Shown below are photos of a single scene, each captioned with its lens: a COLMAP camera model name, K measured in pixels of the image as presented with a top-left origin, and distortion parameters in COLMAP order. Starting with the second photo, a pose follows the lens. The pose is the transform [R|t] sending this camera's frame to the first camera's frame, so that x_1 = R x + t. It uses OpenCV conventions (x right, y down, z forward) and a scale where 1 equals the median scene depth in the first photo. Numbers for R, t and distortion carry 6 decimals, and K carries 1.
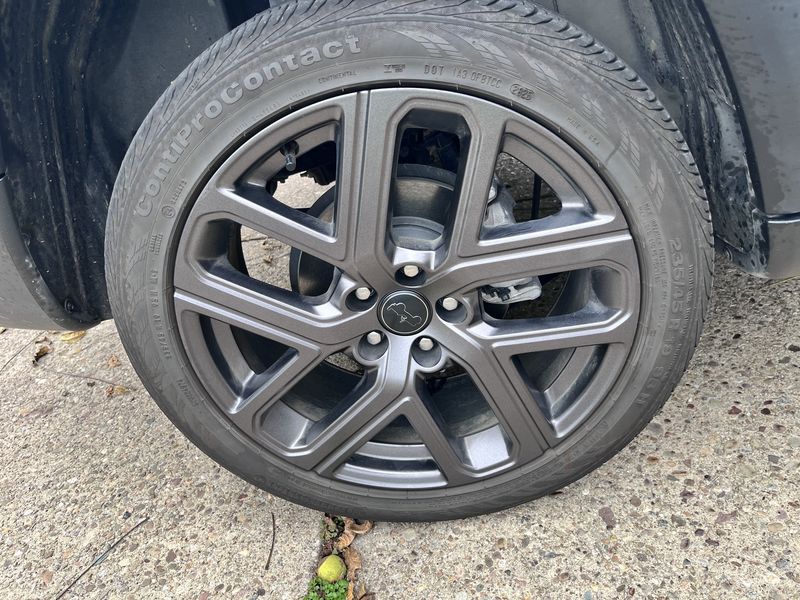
lens RADIAL K [[656.4, 0, 400.9], [0, 656.4, 321.8], [0, 0, 1]] dist [0.062753, -0.115684]
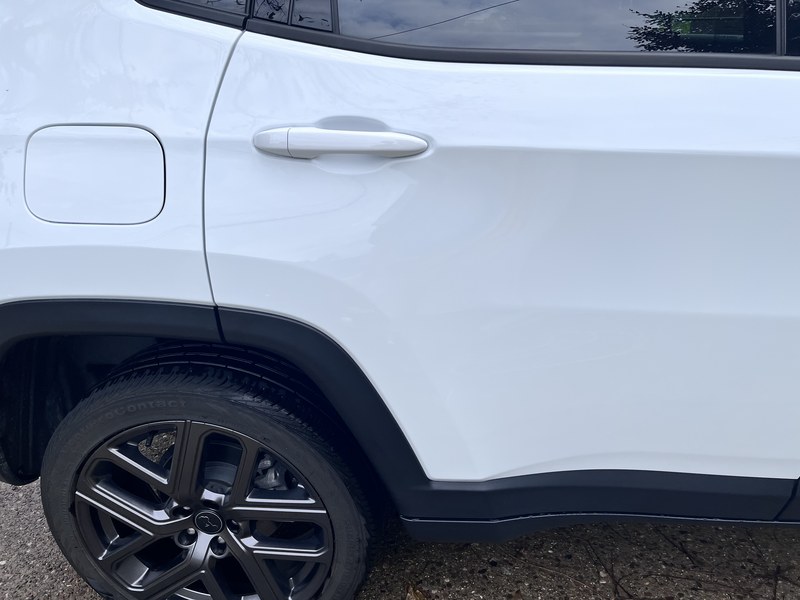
lens RADIAL K [[656.4, 0, 400.9], [0, 656.4, 321.8], [0, 0, 1]] dist [0.062753, -0.115684]
pose [[0.983610, 0.180164, 0.007271, 0.398741], [-0.178629, 0.979137, -0.096862, -0.454493], [-0.024570, 0.093975, 0.995271, -0.789523]]
